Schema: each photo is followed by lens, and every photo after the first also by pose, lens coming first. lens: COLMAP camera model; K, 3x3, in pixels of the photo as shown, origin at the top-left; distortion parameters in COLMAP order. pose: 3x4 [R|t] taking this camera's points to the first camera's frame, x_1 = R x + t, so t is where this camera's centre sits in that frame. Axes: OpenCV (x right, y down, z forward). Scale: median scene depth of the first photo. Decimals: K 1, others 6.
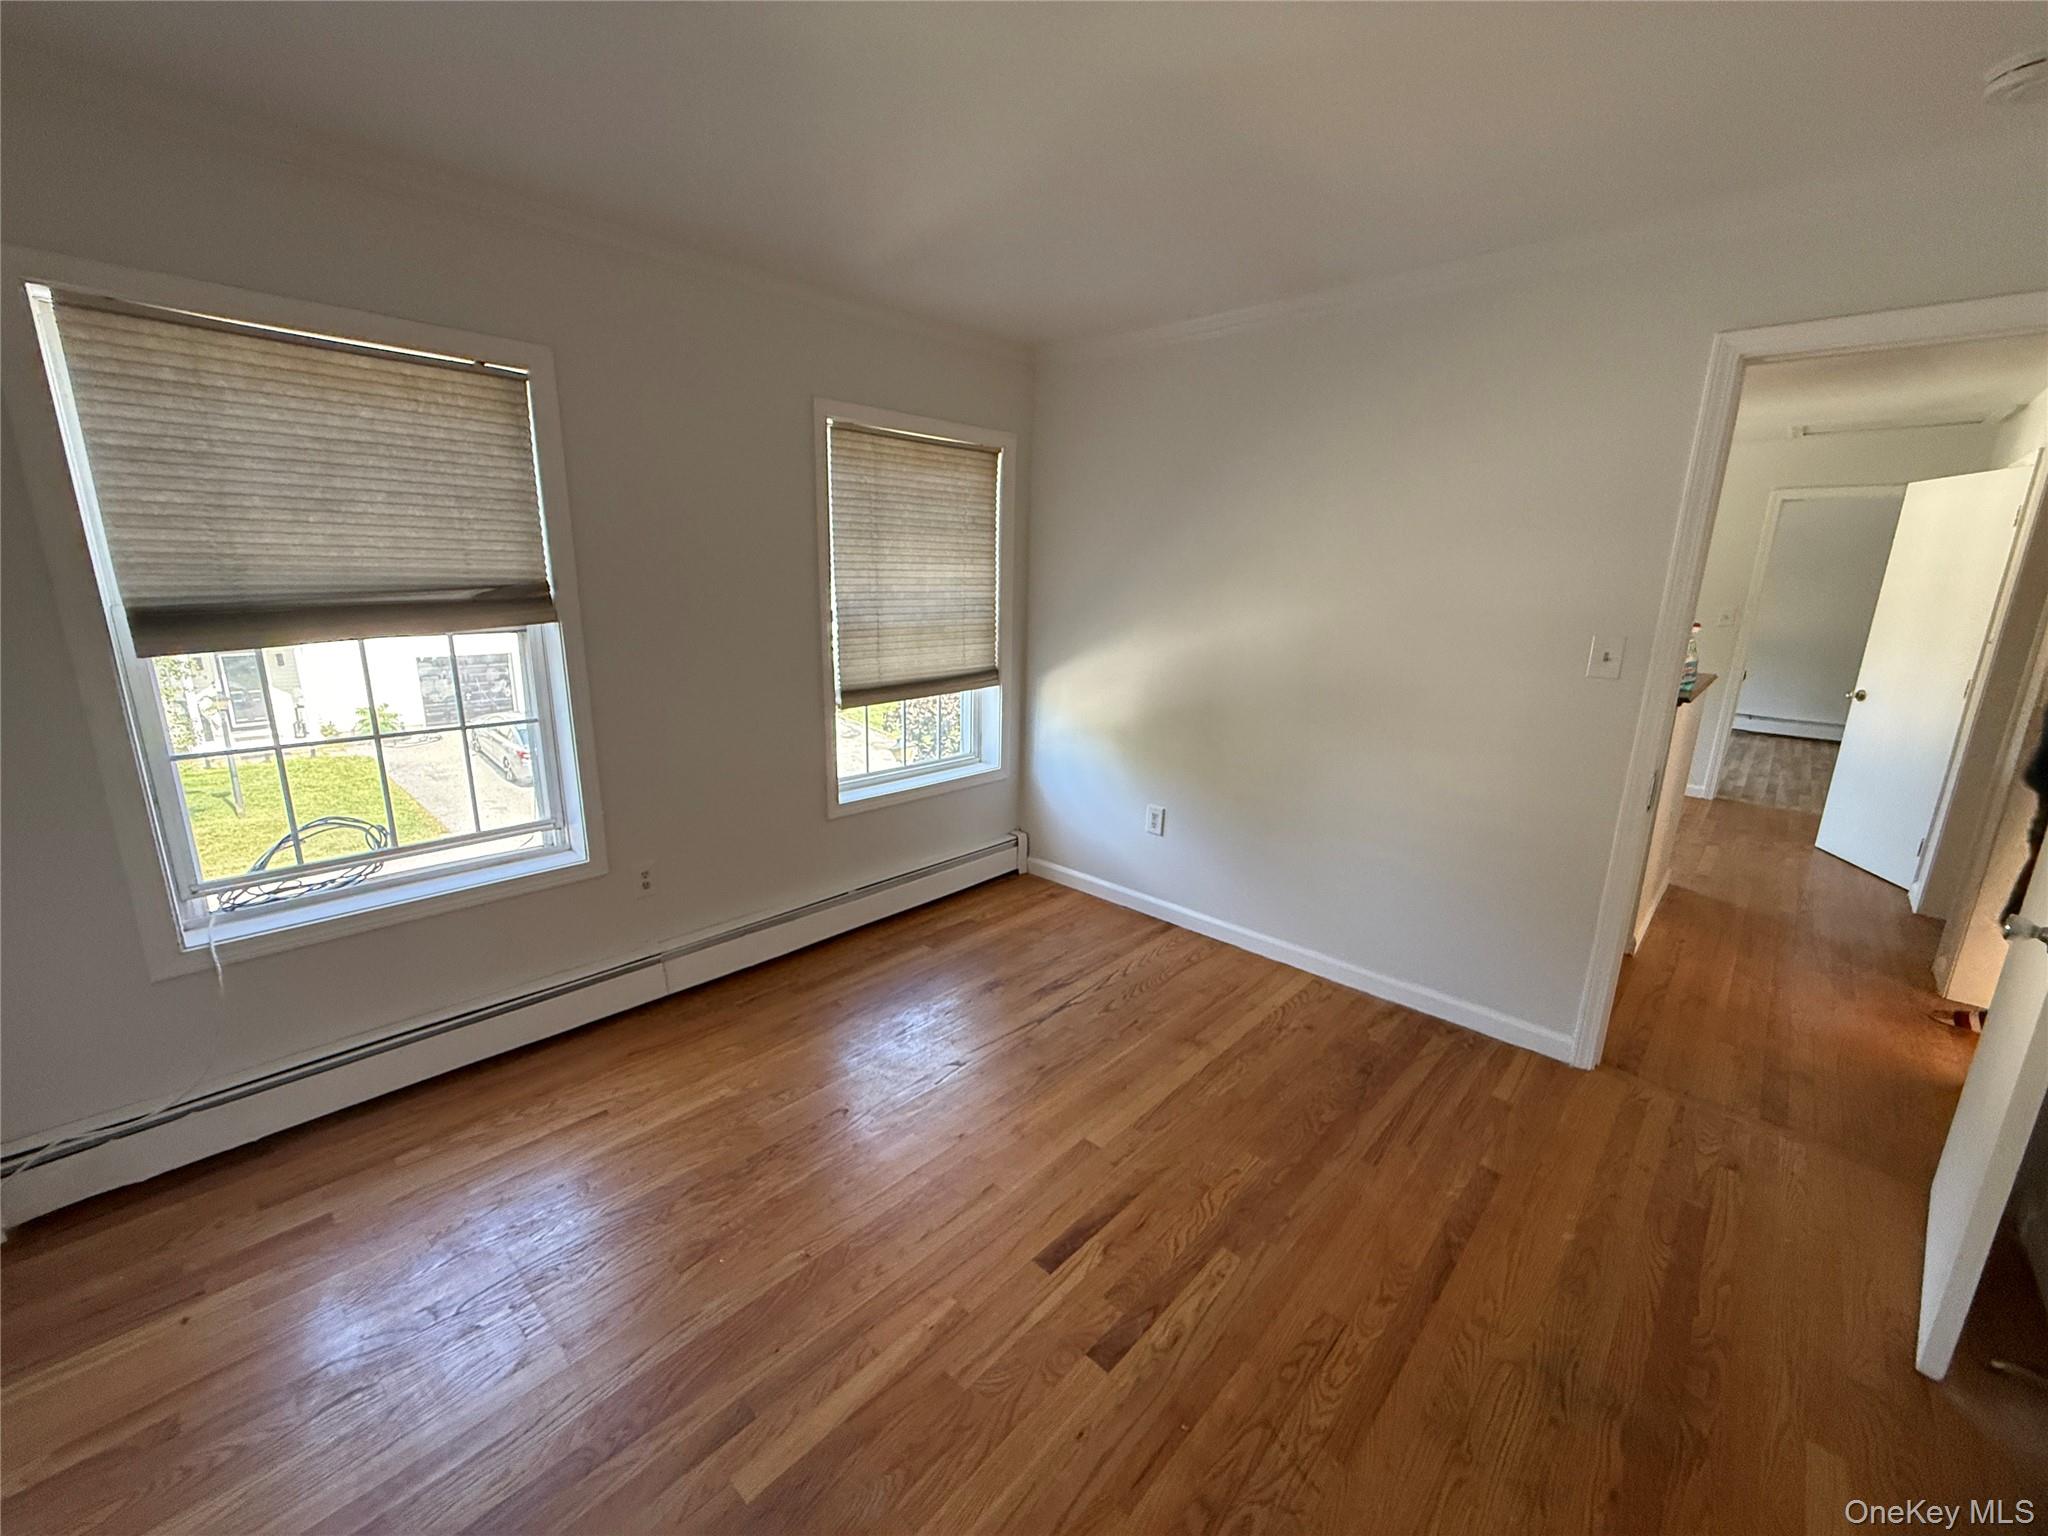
lens RADIAL K [[816.5, 0, 1019.3], [0, 816.5, 770.0], [0, 0, 1]] dist [0.000156, -0.000088]
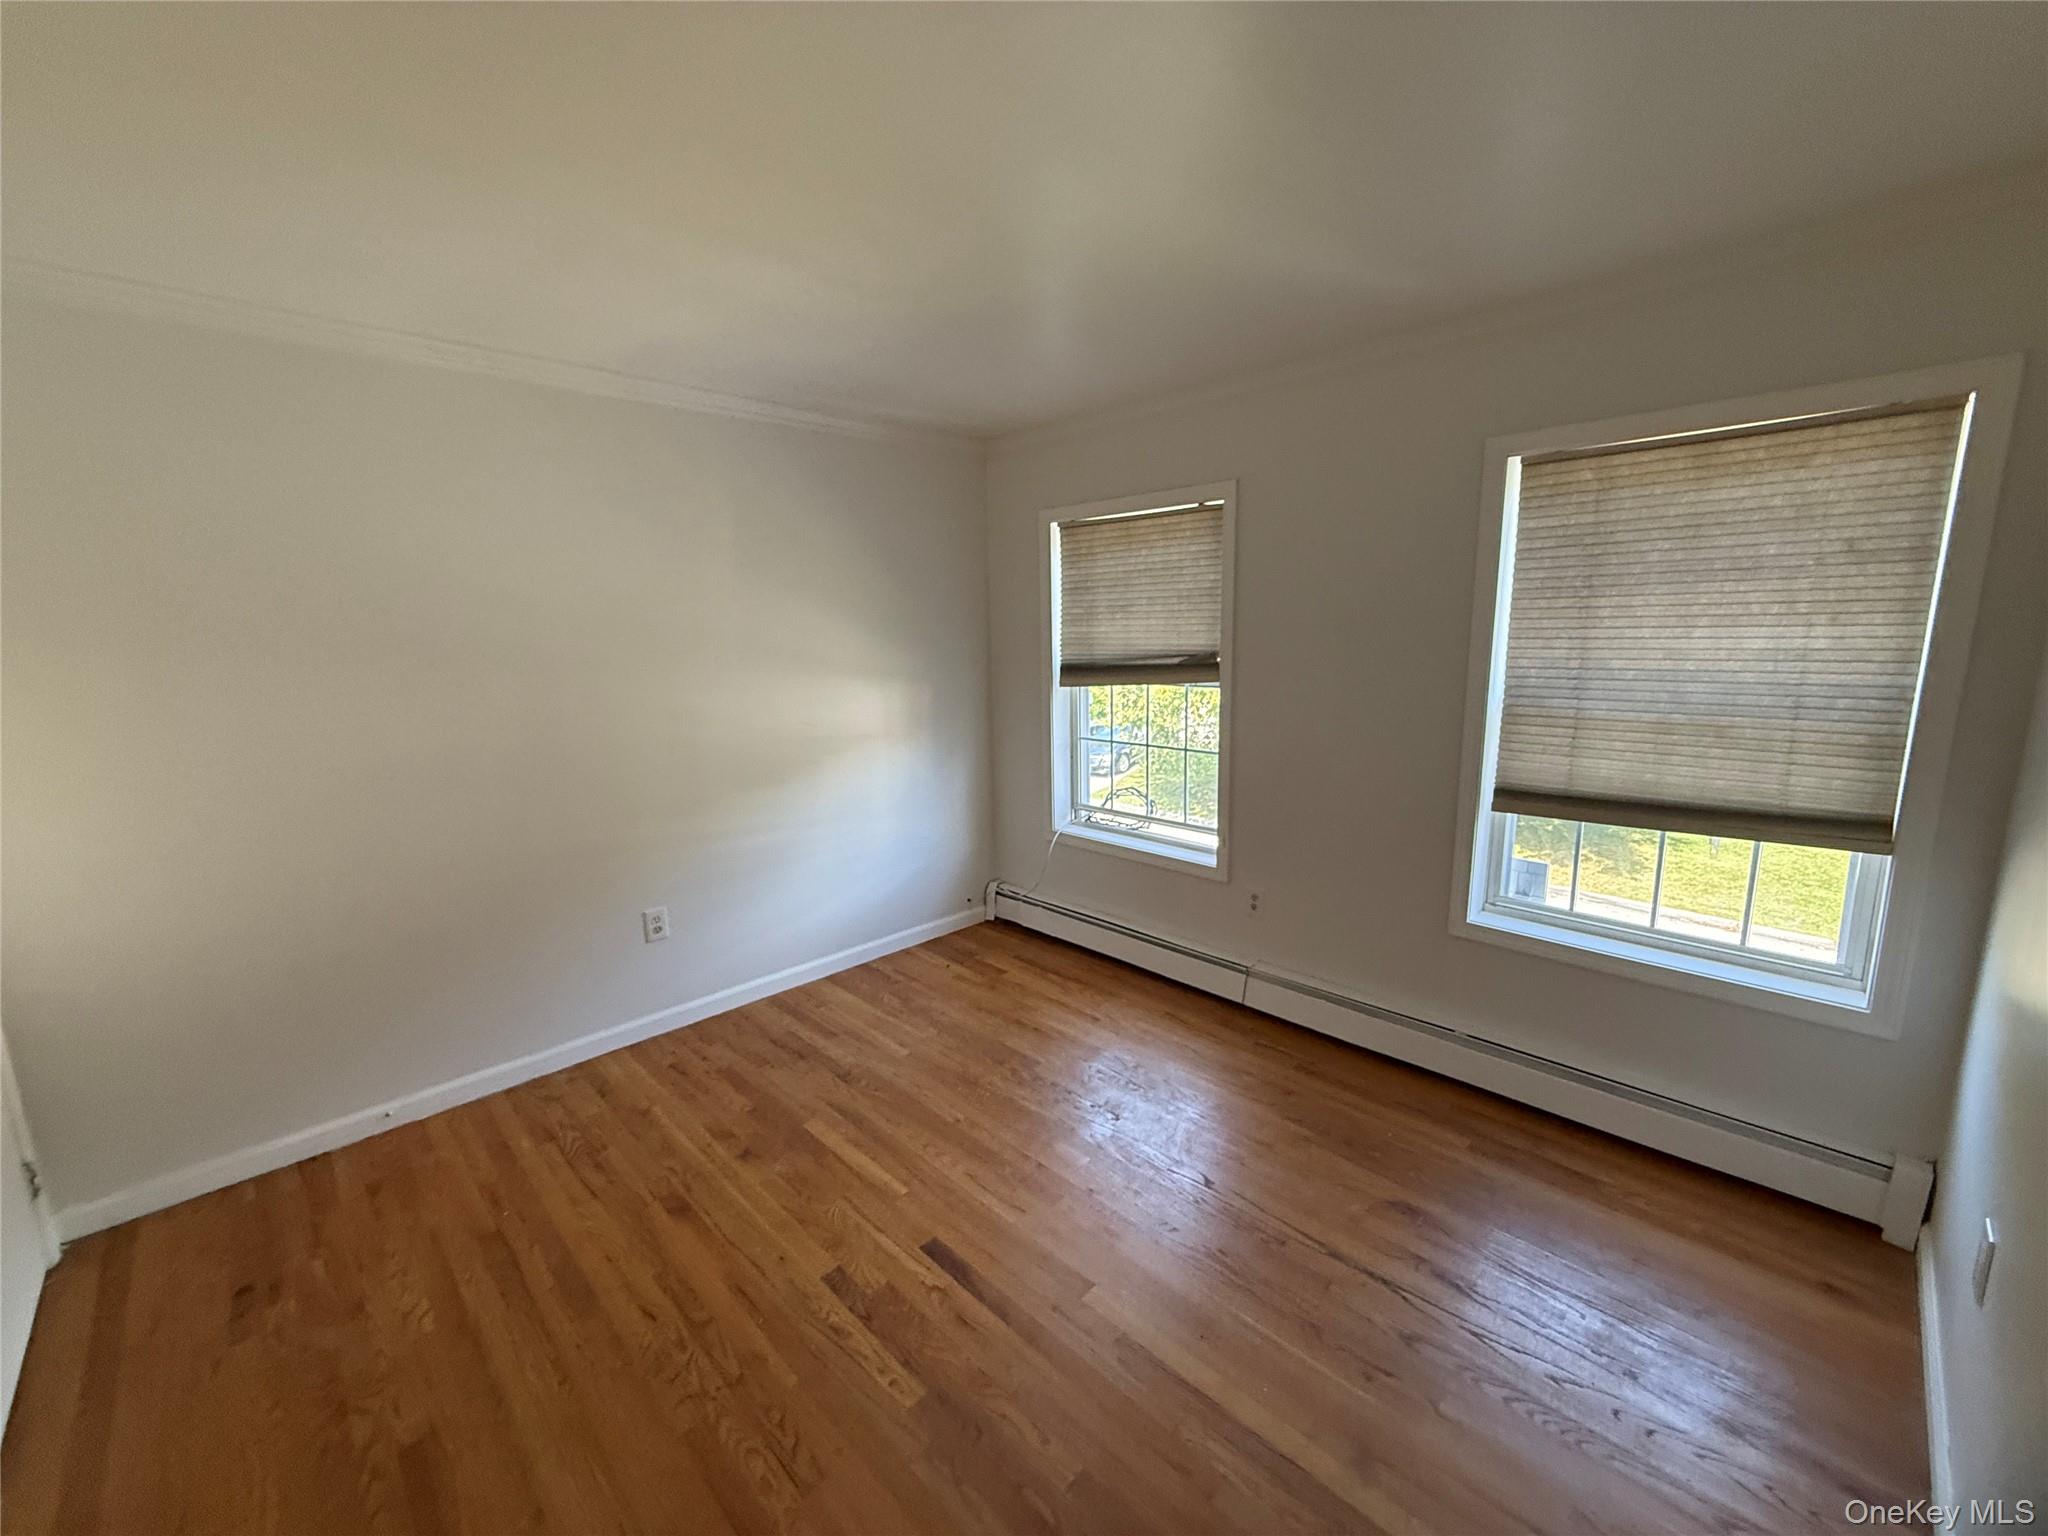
lens RADIAL K [[816.5, 0, 1019.3], [0, 816.5, 770.0], [0, 0, 1]] dist [0.000156, -0.000088]
pose [[-0.041038, 0.155833, -0.986931, 0.606808], [-0.218556, 0.962442, 0.161054, -0.144968], [0.974961, 0.222309, -0.005438, 0.561588]]
